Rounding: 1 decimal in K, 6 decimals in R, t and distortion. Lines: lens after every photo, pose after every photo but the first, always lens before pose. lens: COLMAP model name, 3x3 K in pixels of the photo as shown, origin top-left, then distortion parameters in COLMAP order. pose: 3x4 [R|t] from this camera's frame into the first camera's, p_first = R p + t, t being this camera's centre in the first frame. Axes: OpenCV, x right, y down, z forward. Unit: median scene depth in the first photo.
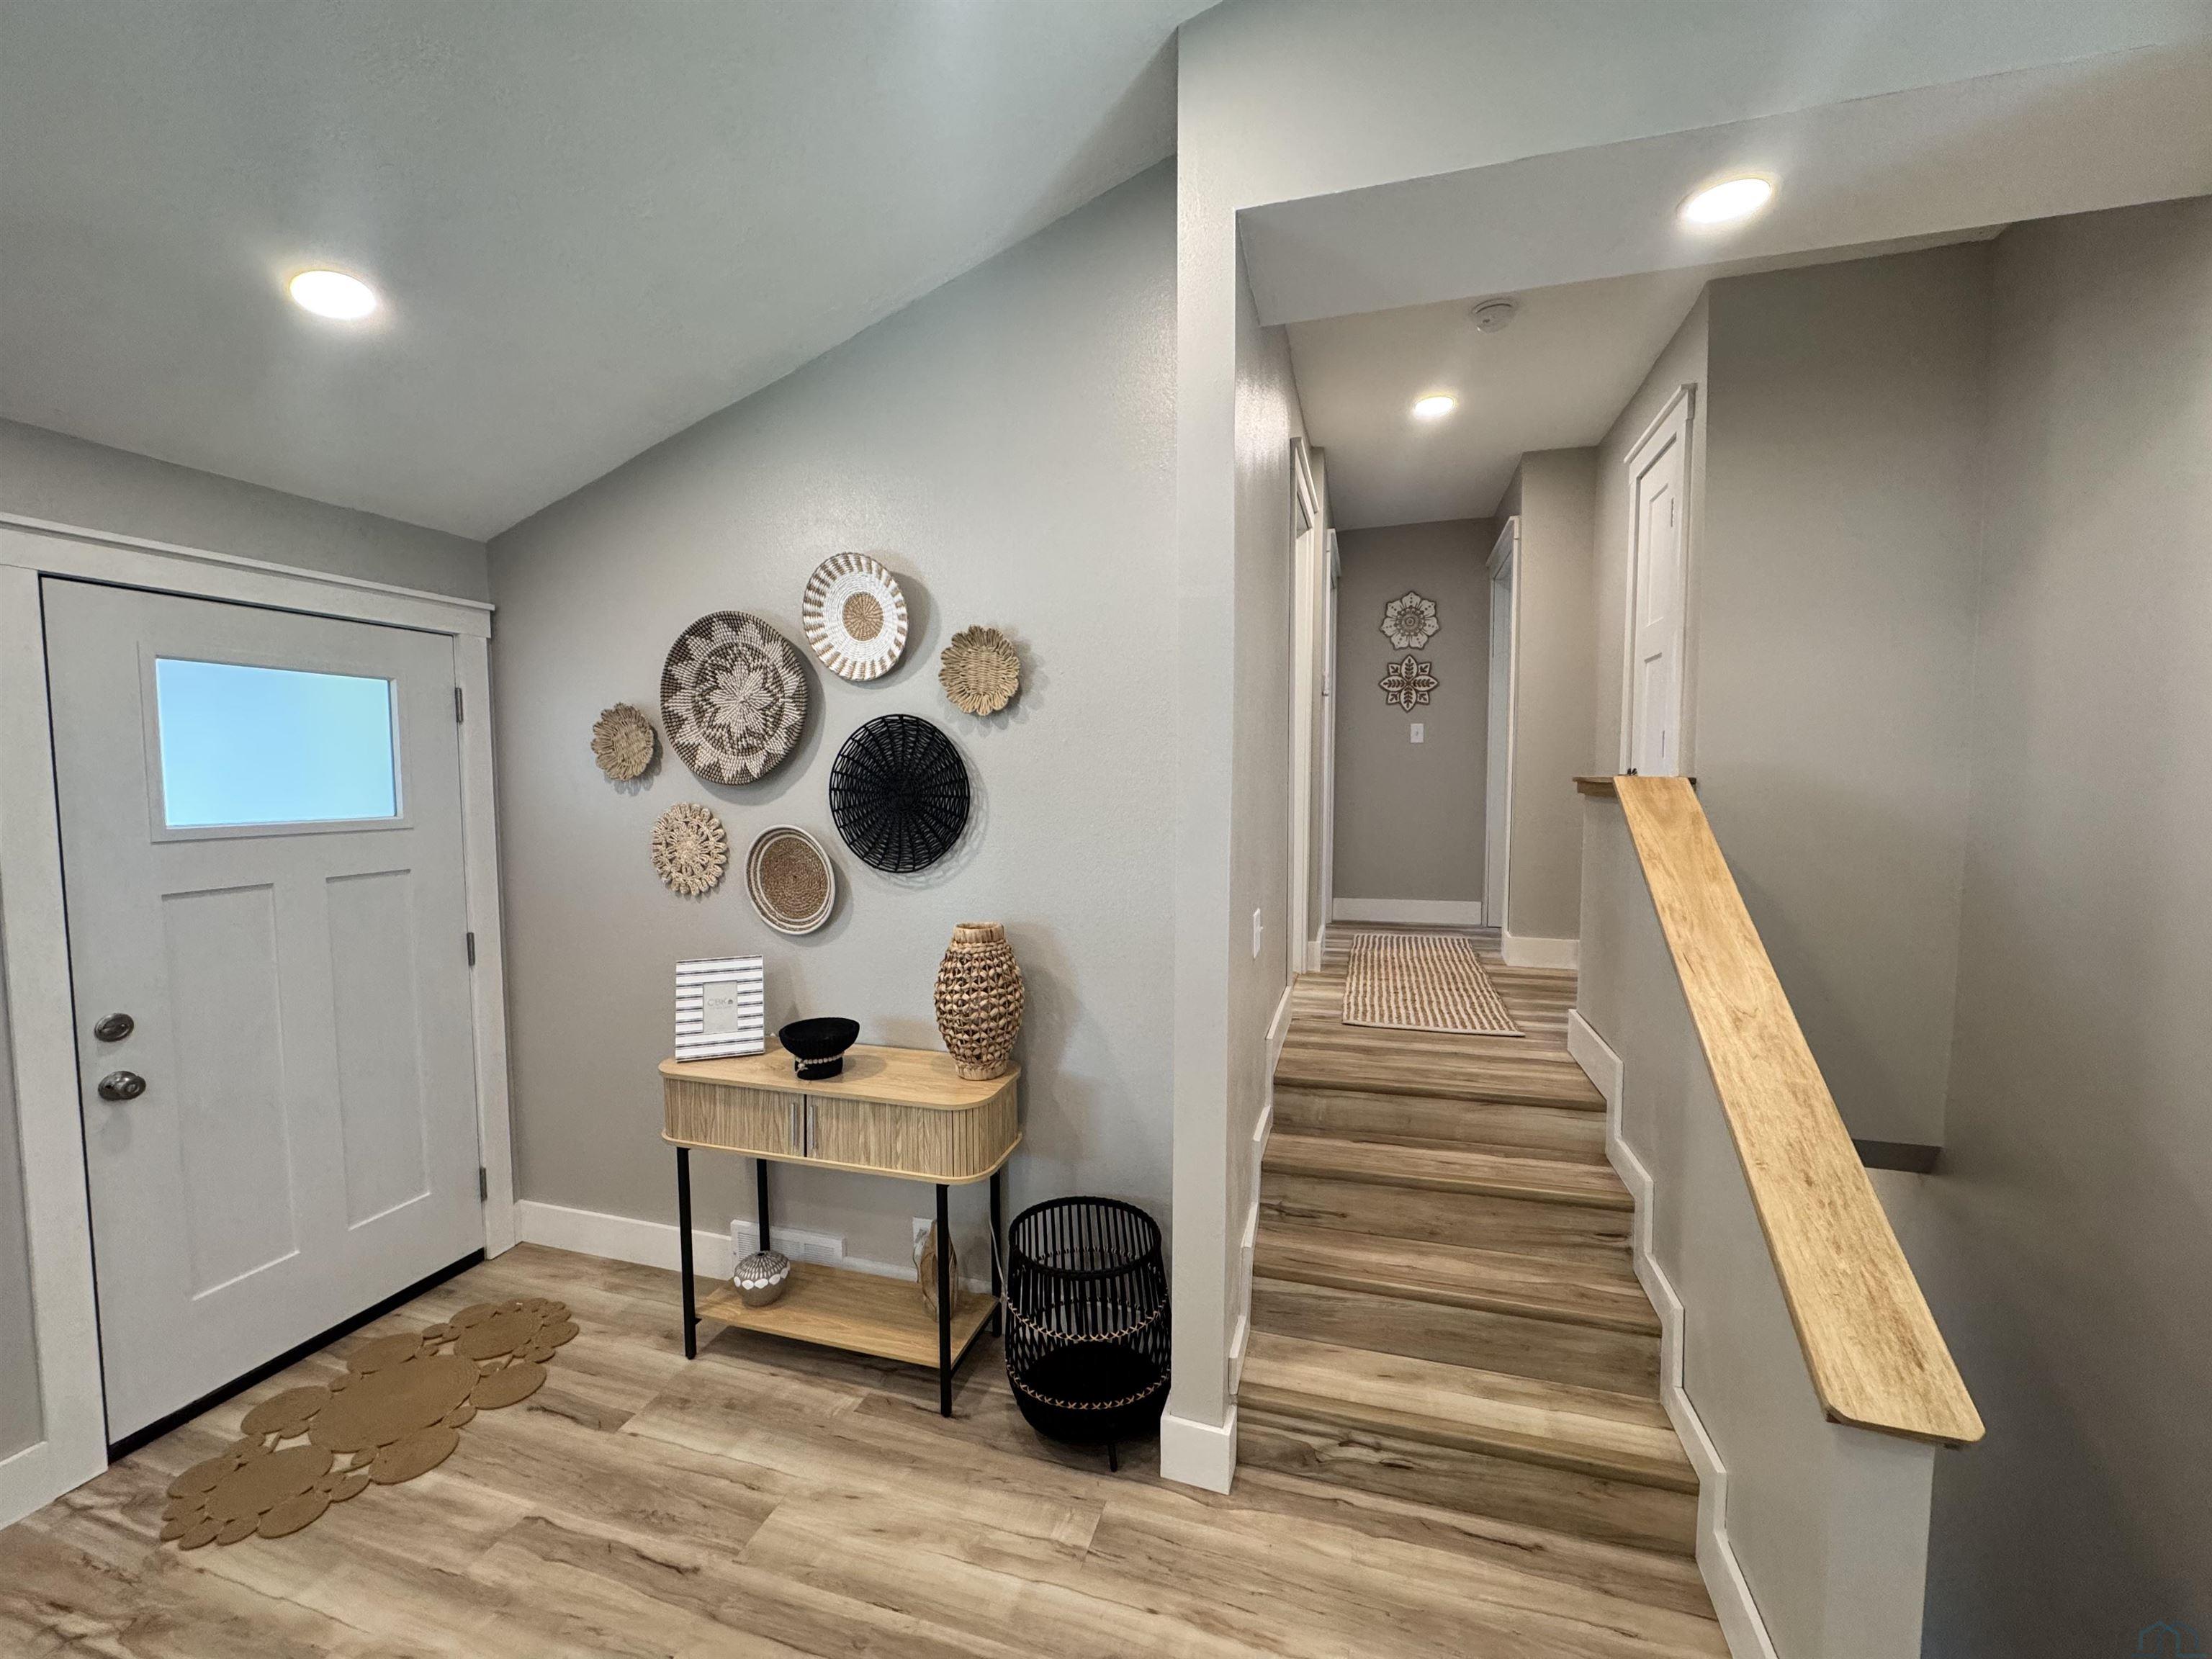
lens RADIAL K [[883.9, 0, 1106.6], [0, 883.9, 831.4], [0, 0, 1]] dist [-0.002039, 0.000438]
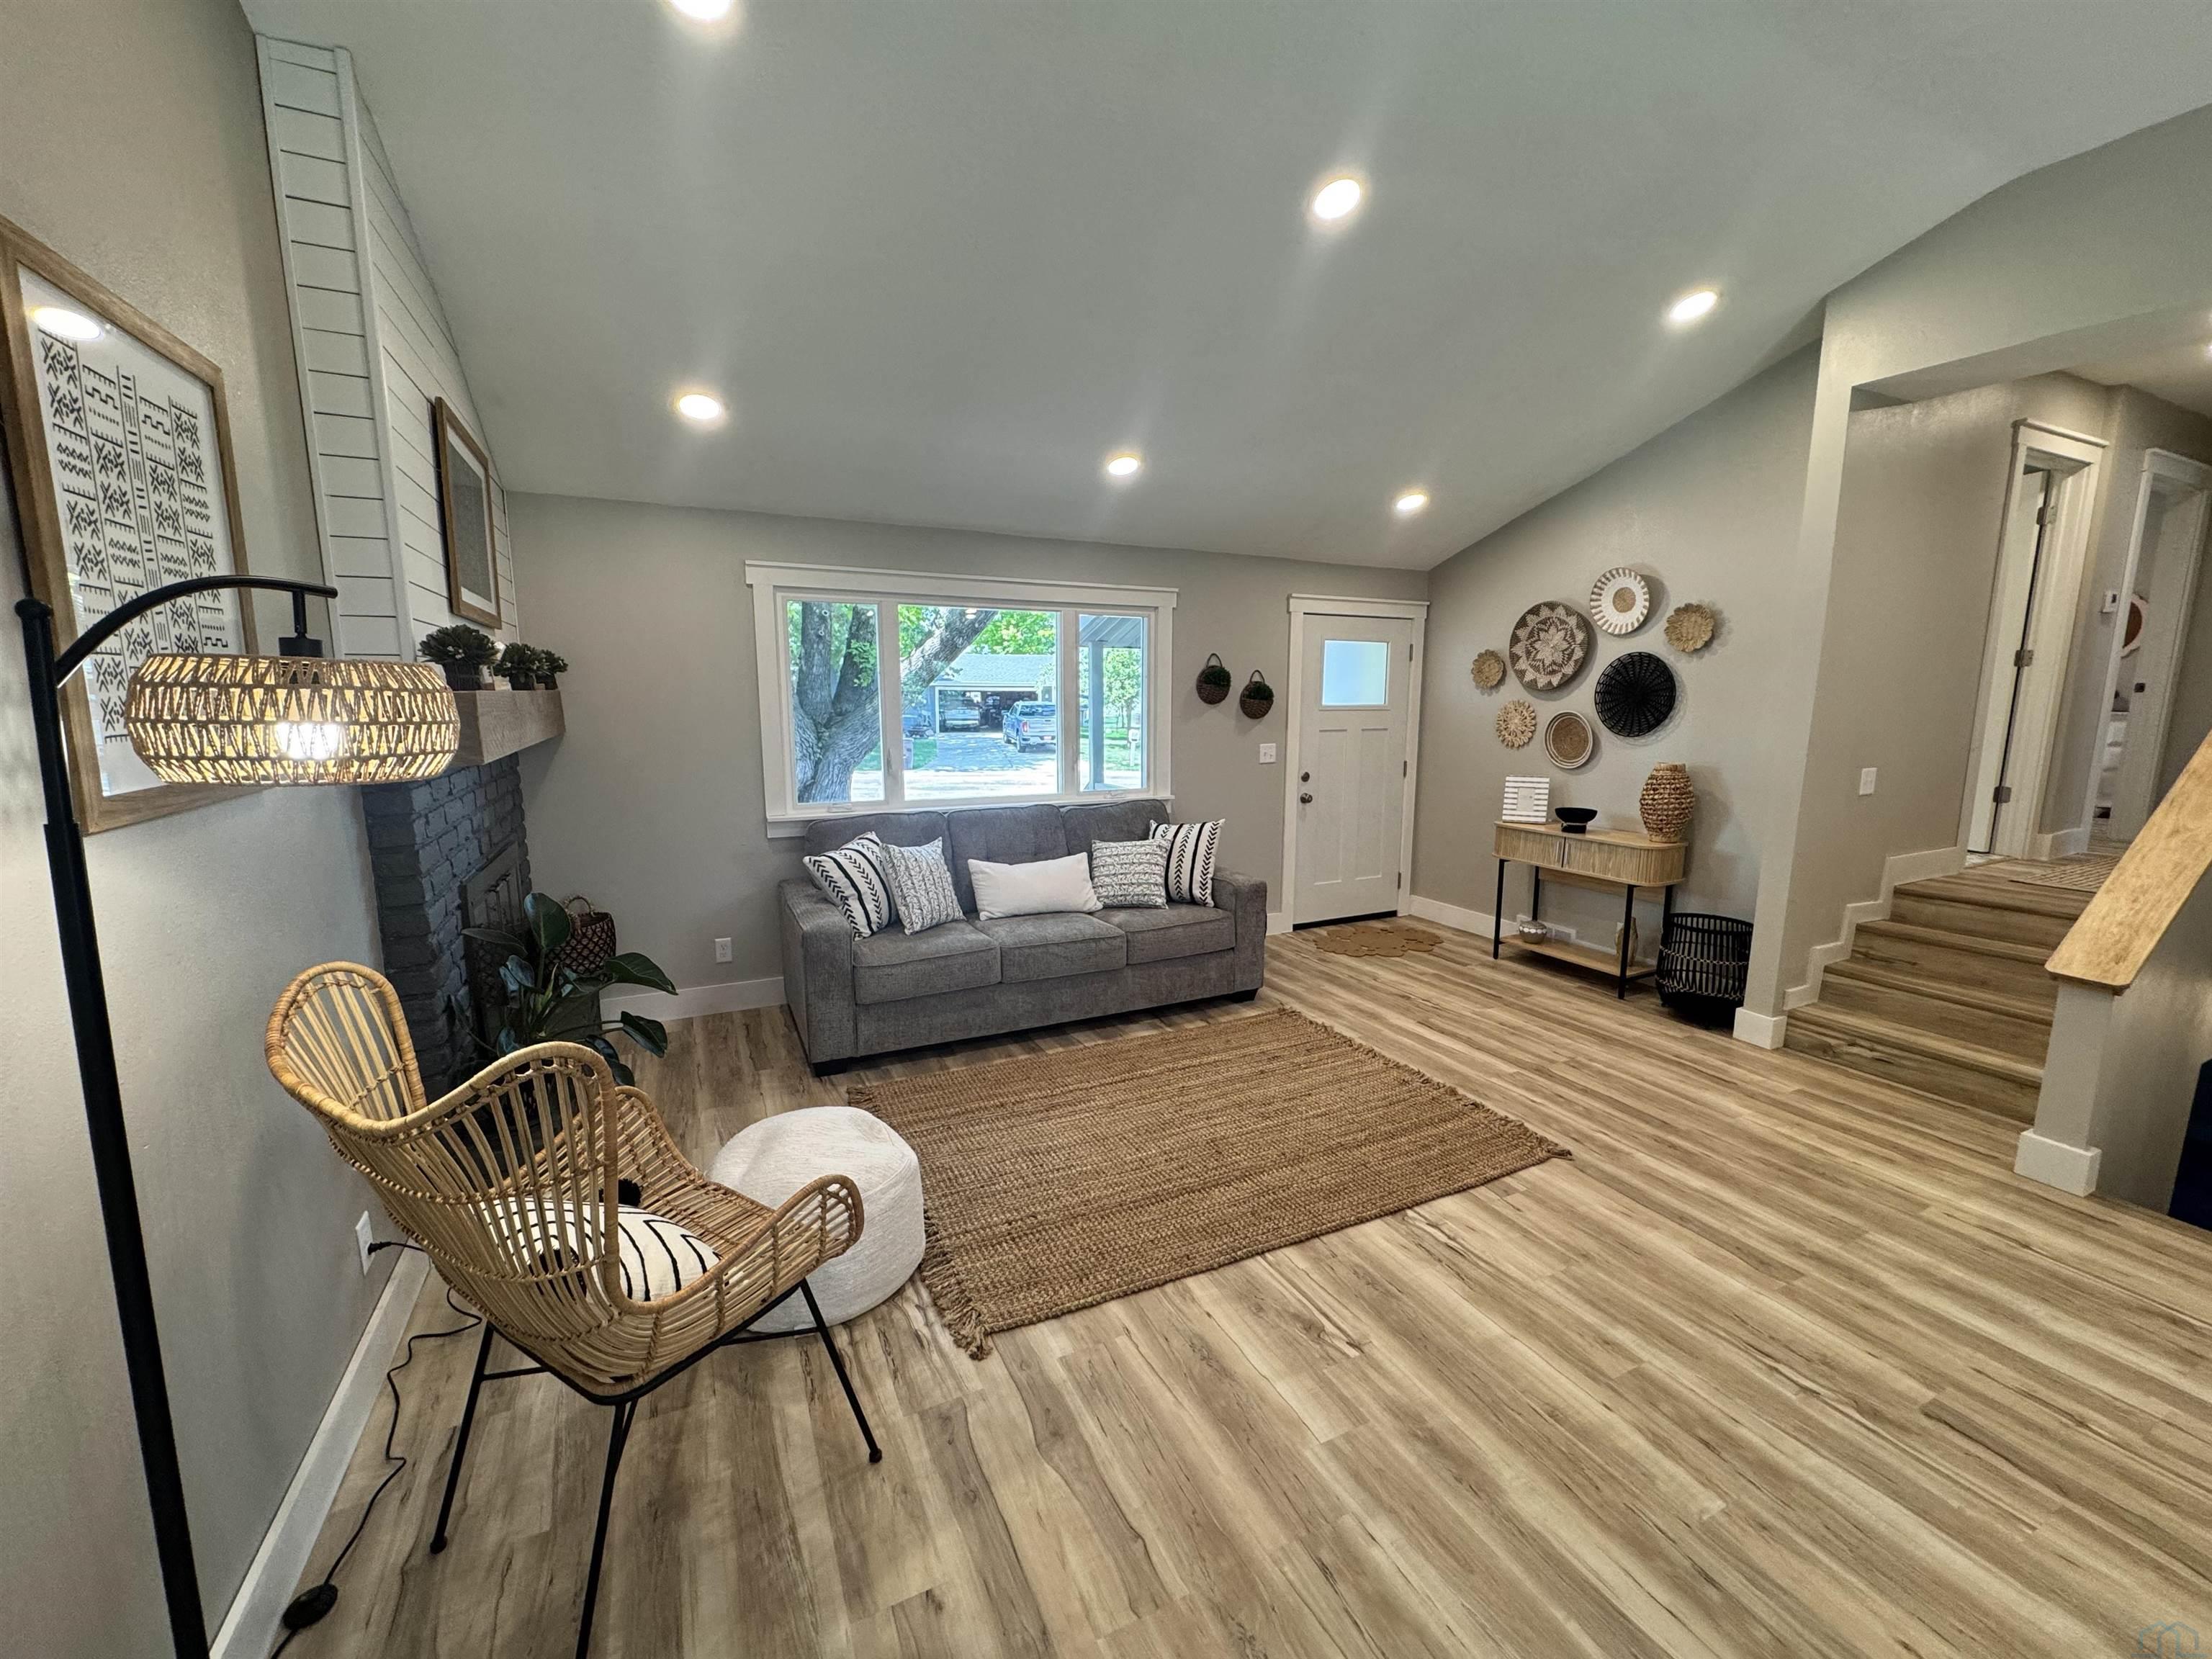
lens RADIAL K [[883.9, 0, 1107.4], [0, 883.9, 829.1], [0, 0, 1]] dist [-0.002039, 0.000438]
pose [[0.680429, 0.114354, -0.723837, 0.409294], [-0.054106, 0.992893, 0.105999, 0.106421], [0.730814, -0.032961, 0.681780, -1.151336]]
